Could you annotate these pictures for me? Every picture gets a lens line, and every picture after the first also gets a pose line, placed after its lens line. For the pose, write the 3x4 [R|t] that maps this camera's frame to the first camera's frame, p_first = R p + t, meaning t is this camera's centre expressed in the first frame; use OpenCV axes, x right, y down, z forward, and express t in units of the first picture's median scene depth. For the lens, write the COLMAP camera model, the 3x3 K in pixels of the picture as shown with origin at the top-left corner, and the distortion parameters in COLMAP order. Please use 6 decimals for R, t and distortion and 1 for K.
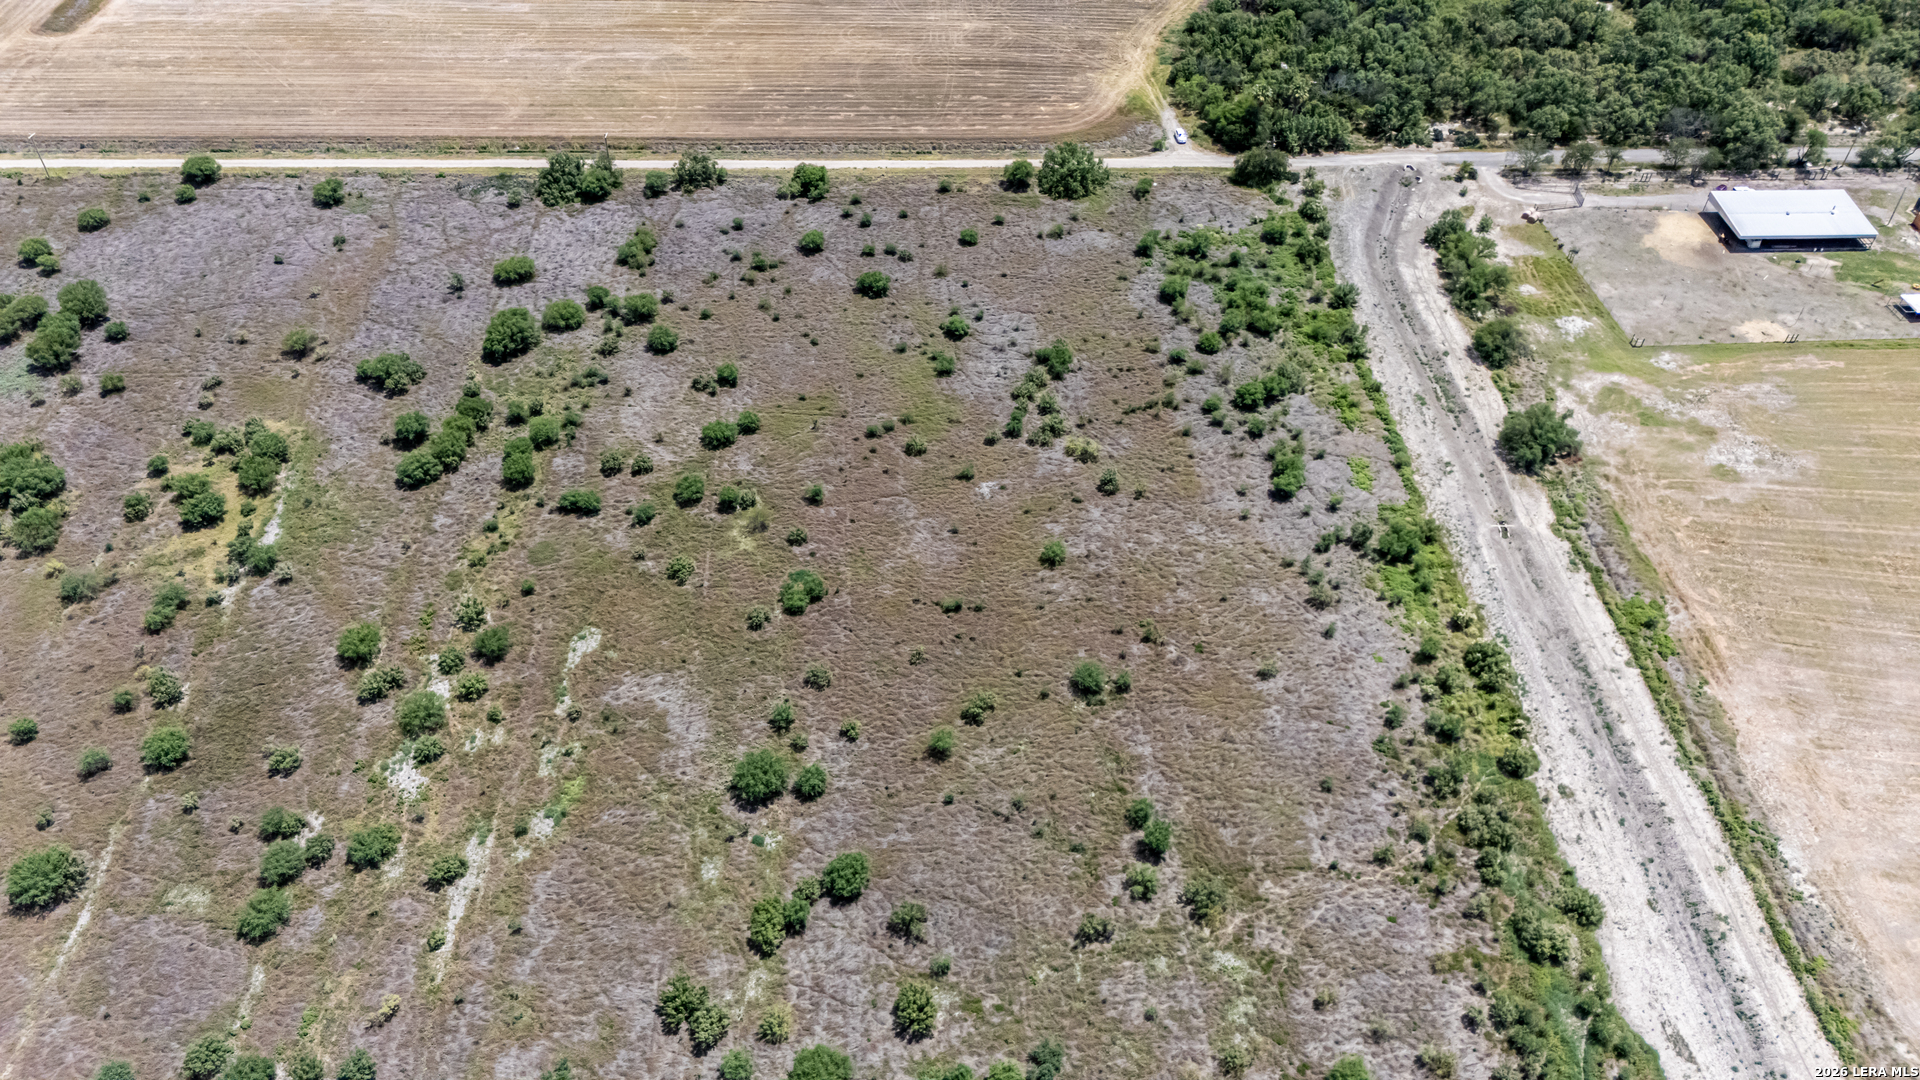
lens RADIAL K [[1347.5, 0, 955.6], [0, 1347.5, 607.8], [0, 0, 1]] dist [0.068002, -0.054340]
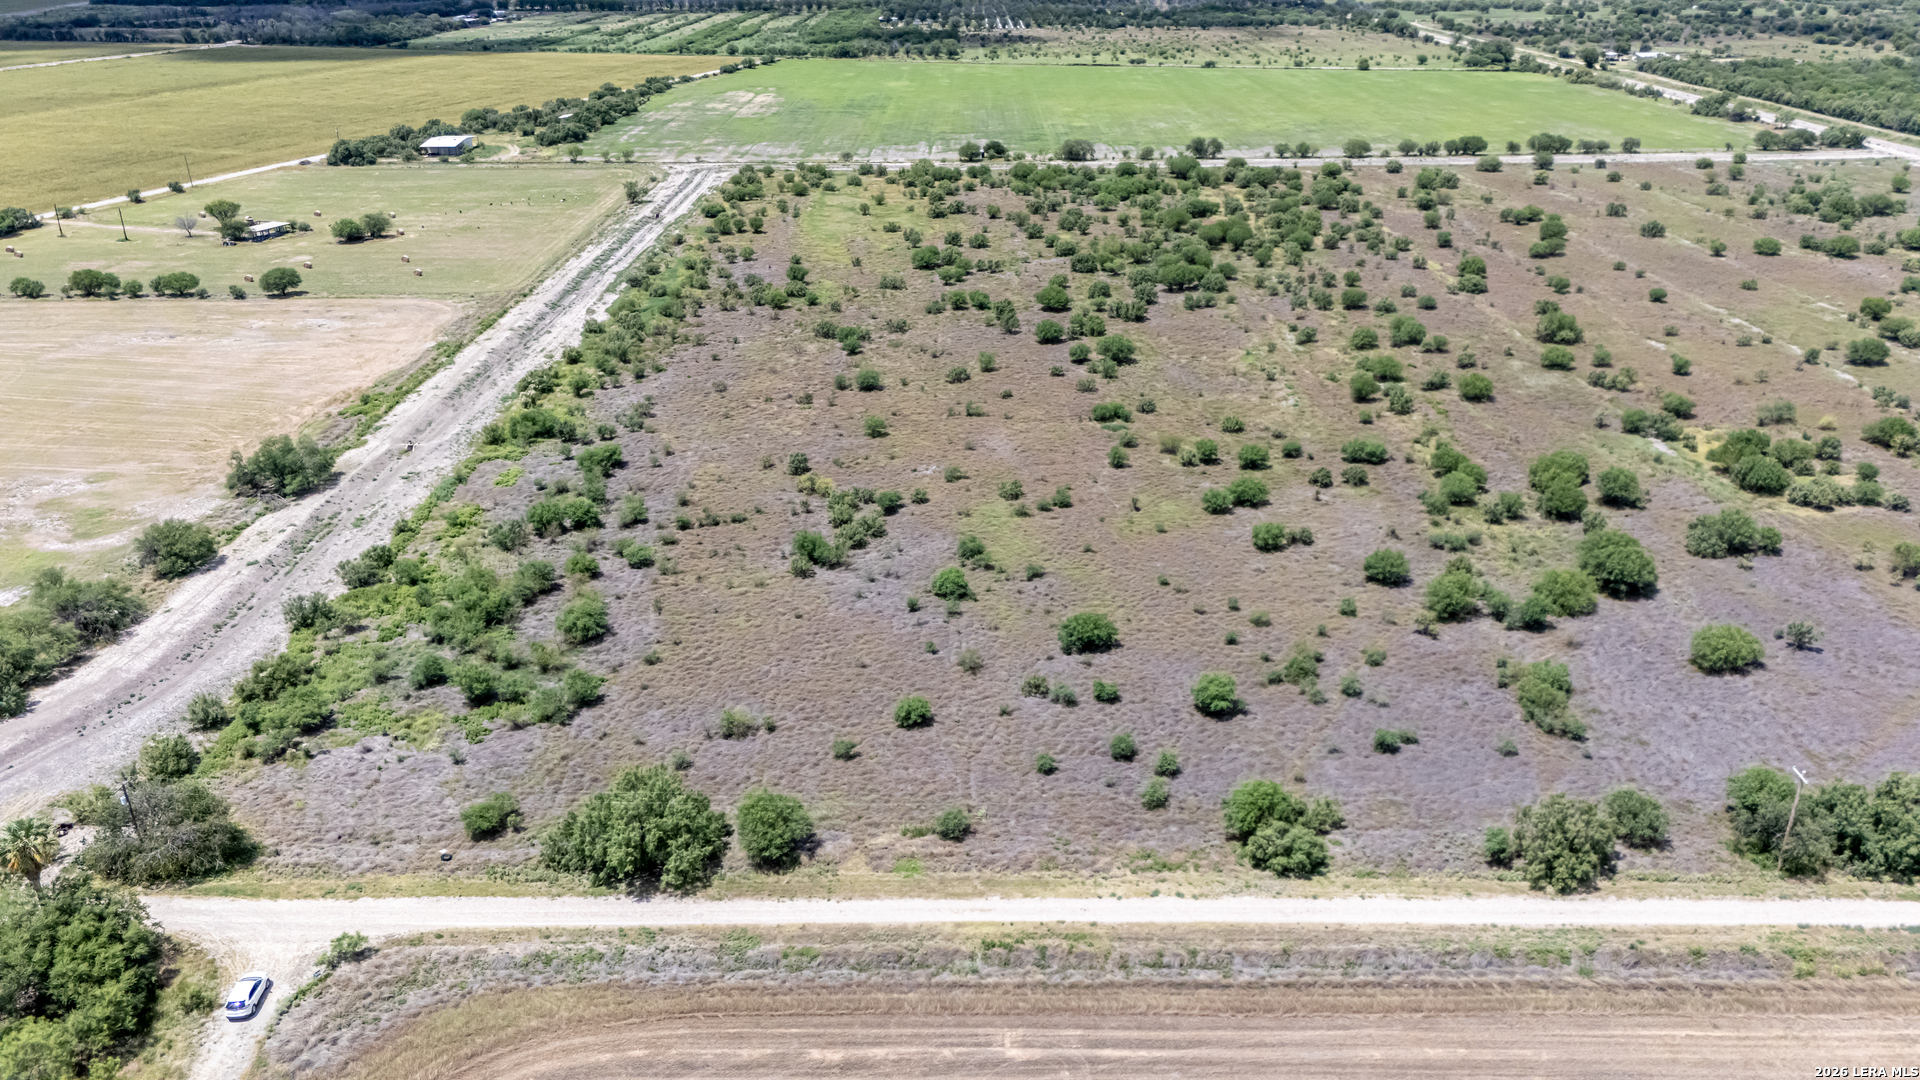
lens RADIAL K [[1445.4, 0, 967.3], [0, 1445.4, 556.6], [0, 0, 1]] dist [0.075800, -0.073118]
pose [[-0.999383, -0.020779, 0.028318, -0.029455], [0.019498, 0.342383, 0.939358, -0.976958], [-0.029214, 0.939331, -0.341766, 1.370742]]
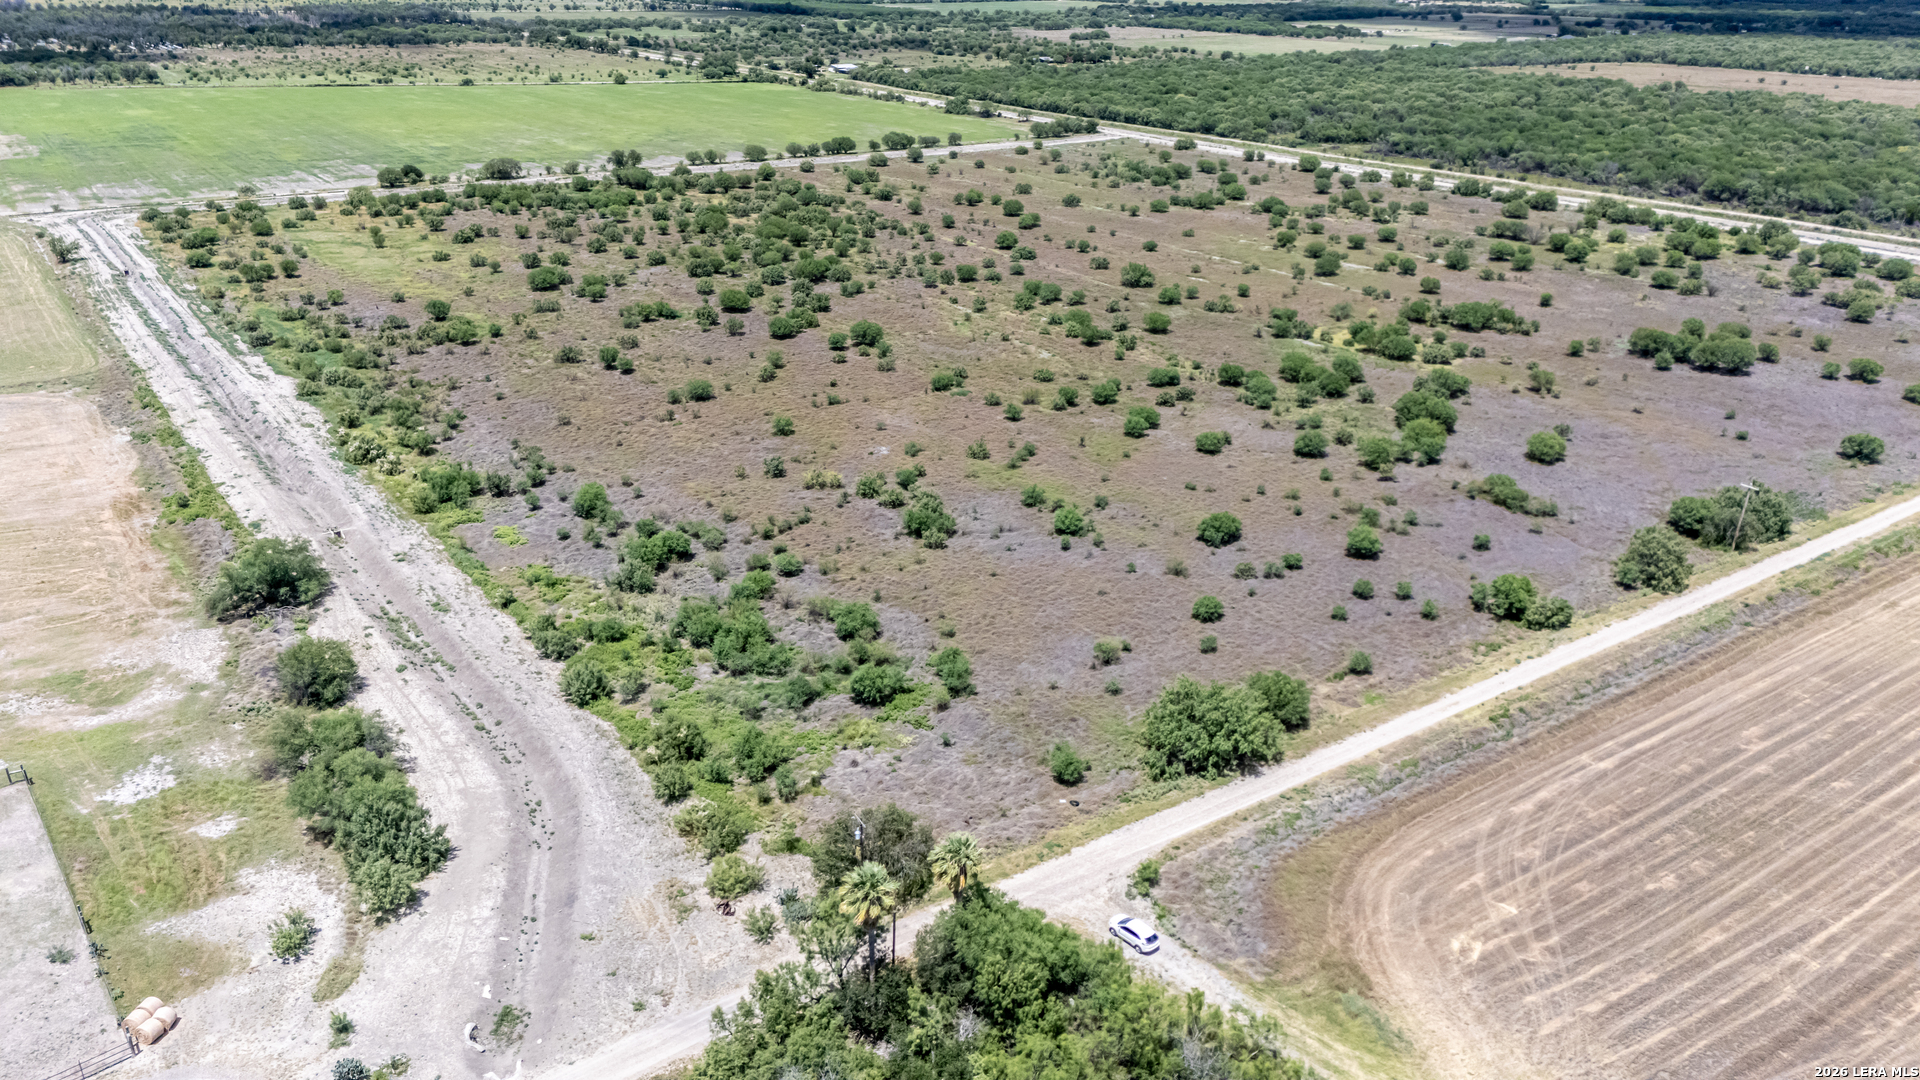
lens RADIAL K [[1378.5, 0, 968.3], [0, 1378.5, 603.8], [0, 0, 1]] dist [0.069228, -0.058770]
pose [[-0.833114, 0.215643, -0.509332, 0.508135], [-0.416097, 0.362328, 0.834015, -0.912234], [0.364395, 0.906761, -0.212132, 1.323320]]
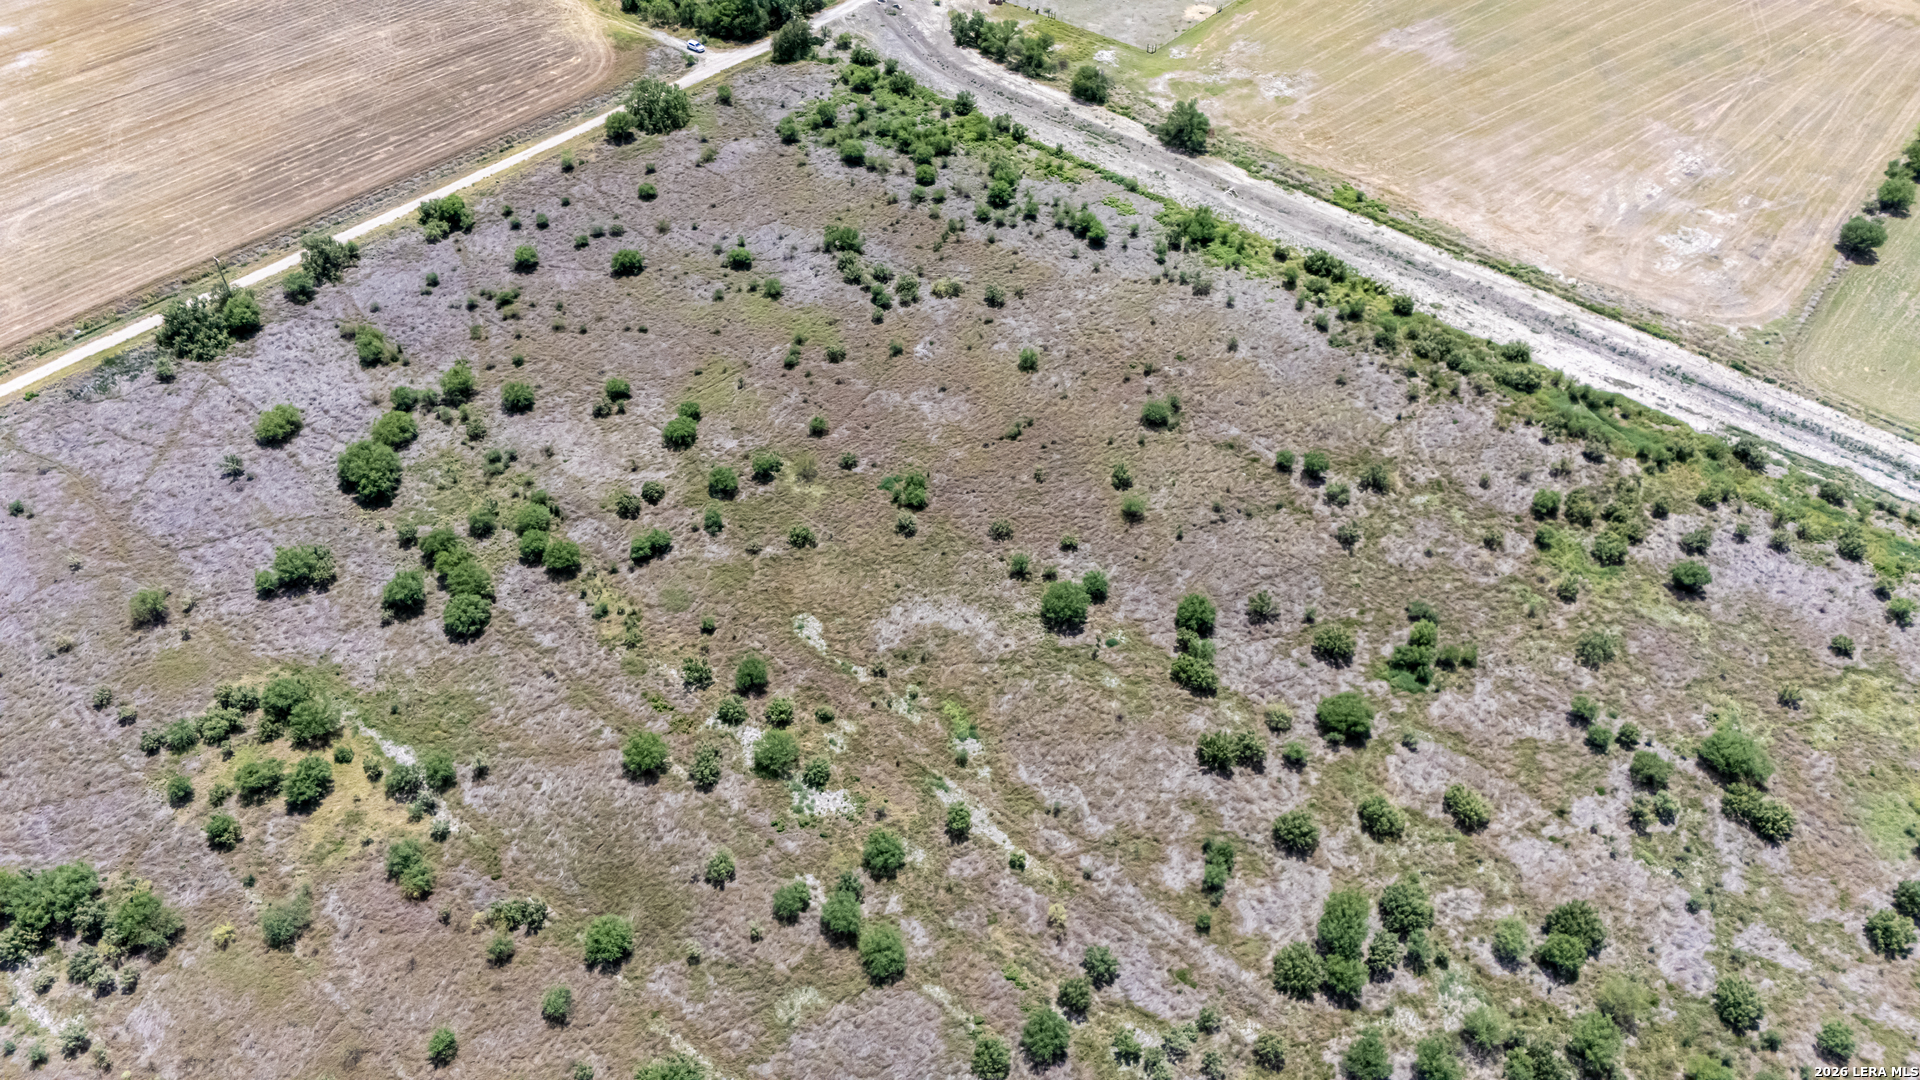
lens RADIAL K [[1393.8, 0, 967.0], [0, 1393.8, 565.6], [0, 0, 1]] dist [0.068964, -0.058215]
pose [[0.683095, -0.526902, 0.505722, -0.607990], [0.525434, 0.835506, 0.160777, -0.103308], [-0.507248, 0.155897, 0.847582, 0.048136]]
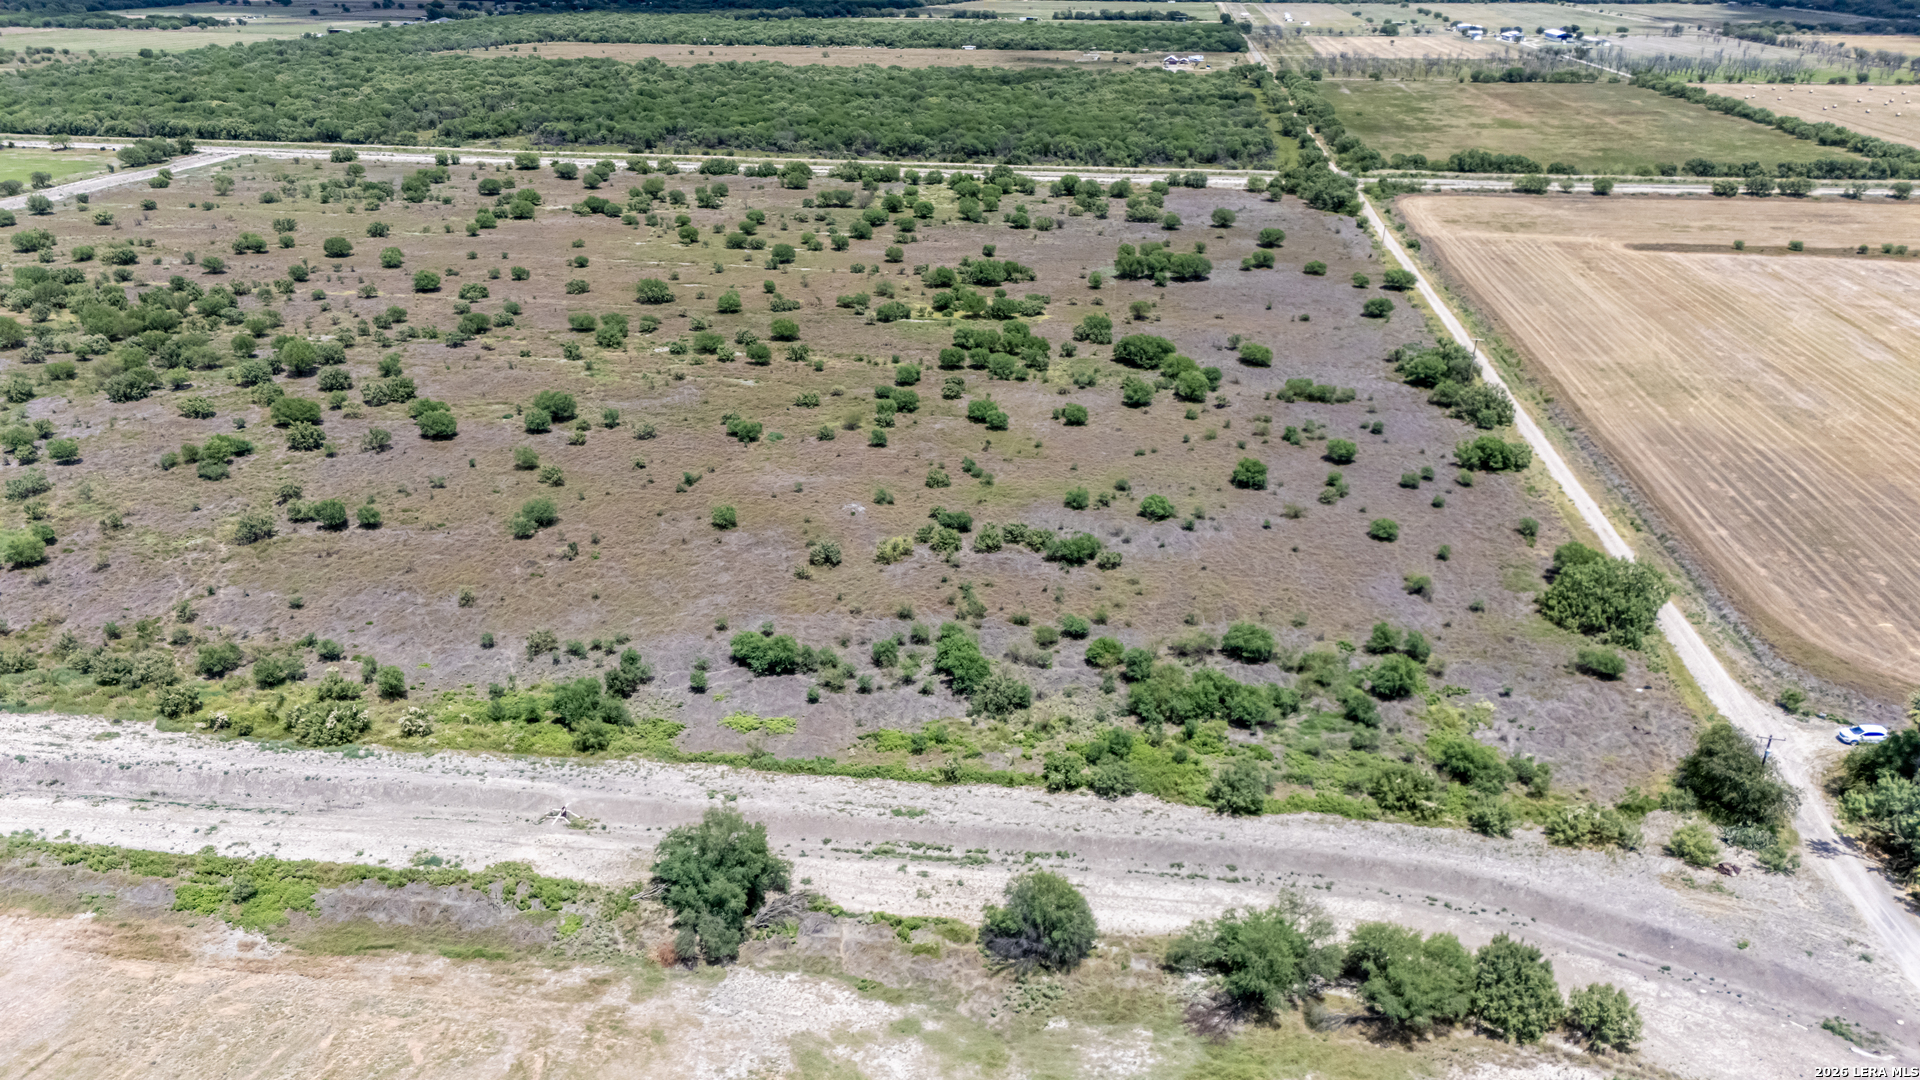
lens RADIAL K [[1393.8, 0, 967.0], [0, 1393.8, 565.6], [0, 0, 1]] dist [0.068964, -0.058215]
pose [[-0.163899, 0.389478, -0.906336, 0.850869], [-0.720102, 0.580713, 0.379770, -0.463662], [0.674233, 0.714898, 0.185286, 0.893232]]
